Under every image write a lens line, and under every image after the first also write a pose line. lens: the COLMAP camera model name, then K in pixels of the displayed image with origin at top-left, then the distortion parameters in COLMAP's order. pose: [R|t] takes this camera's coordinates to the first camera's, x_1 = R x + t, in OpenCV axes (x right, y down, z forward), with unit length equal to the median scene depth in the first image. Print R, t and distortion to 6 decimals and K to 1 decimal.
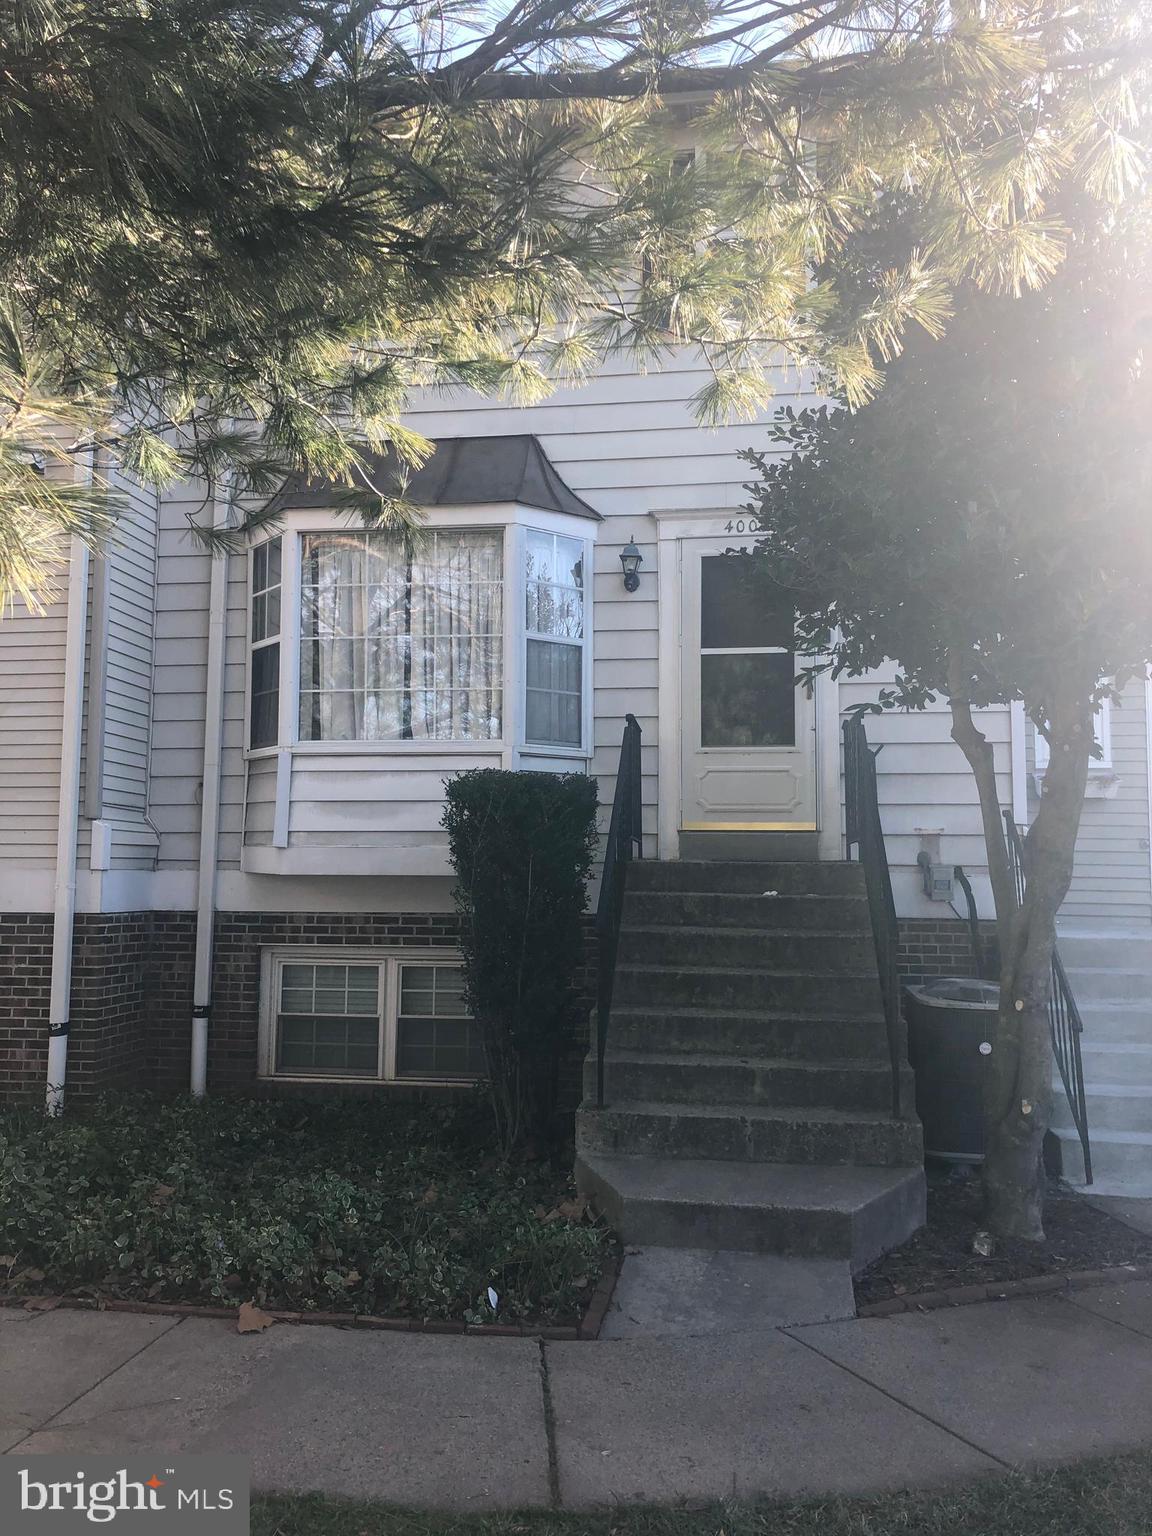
lens RADIAL K [[1243.0, 0, 574.5], [0, 1243.0, 772.4], [0, 0, 1]] dist [0.005704, -0.003047]
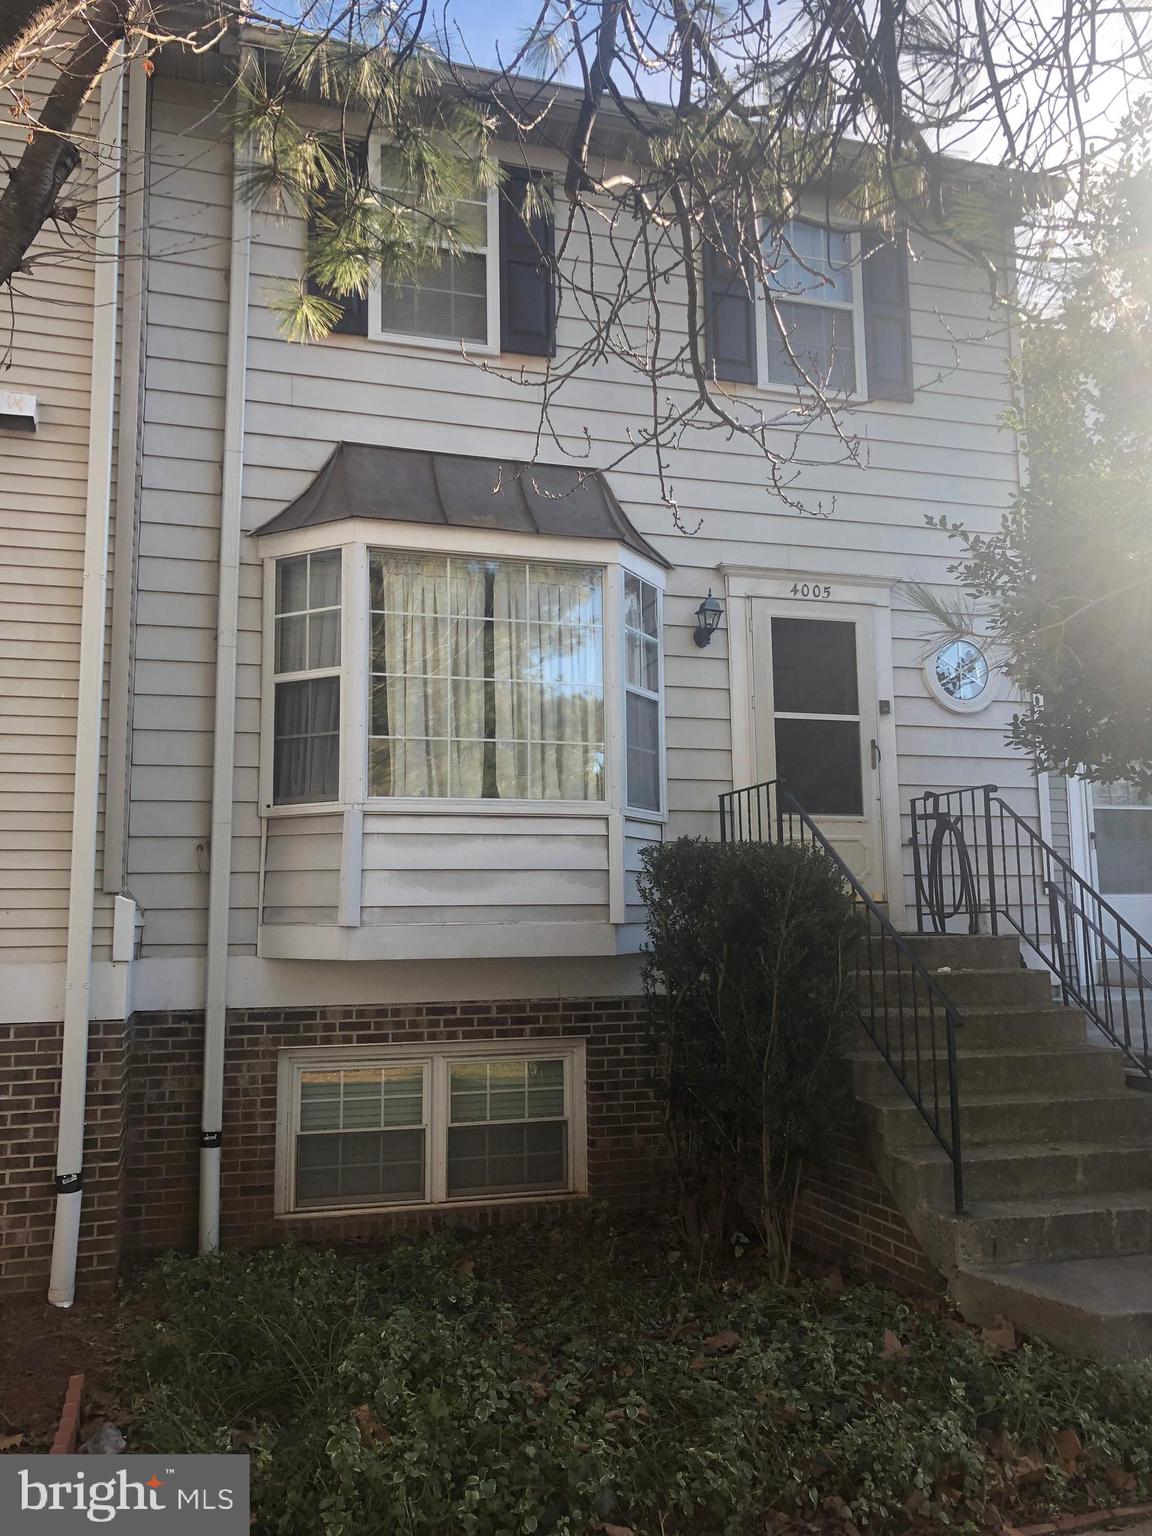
lens RADIAL K [[1243.0, 0, 576.1], [0, 1243.0, 762.8], [0, 0, 1]] dist [0.005704, -0.003047]
pose [[0.910278, 0.038869, 0.412168, -0.424942], [-0.016890, 0.998241, -0.056836, -0.003028], [-0.413652, 0.044775, 0.909333, 0.185888]]
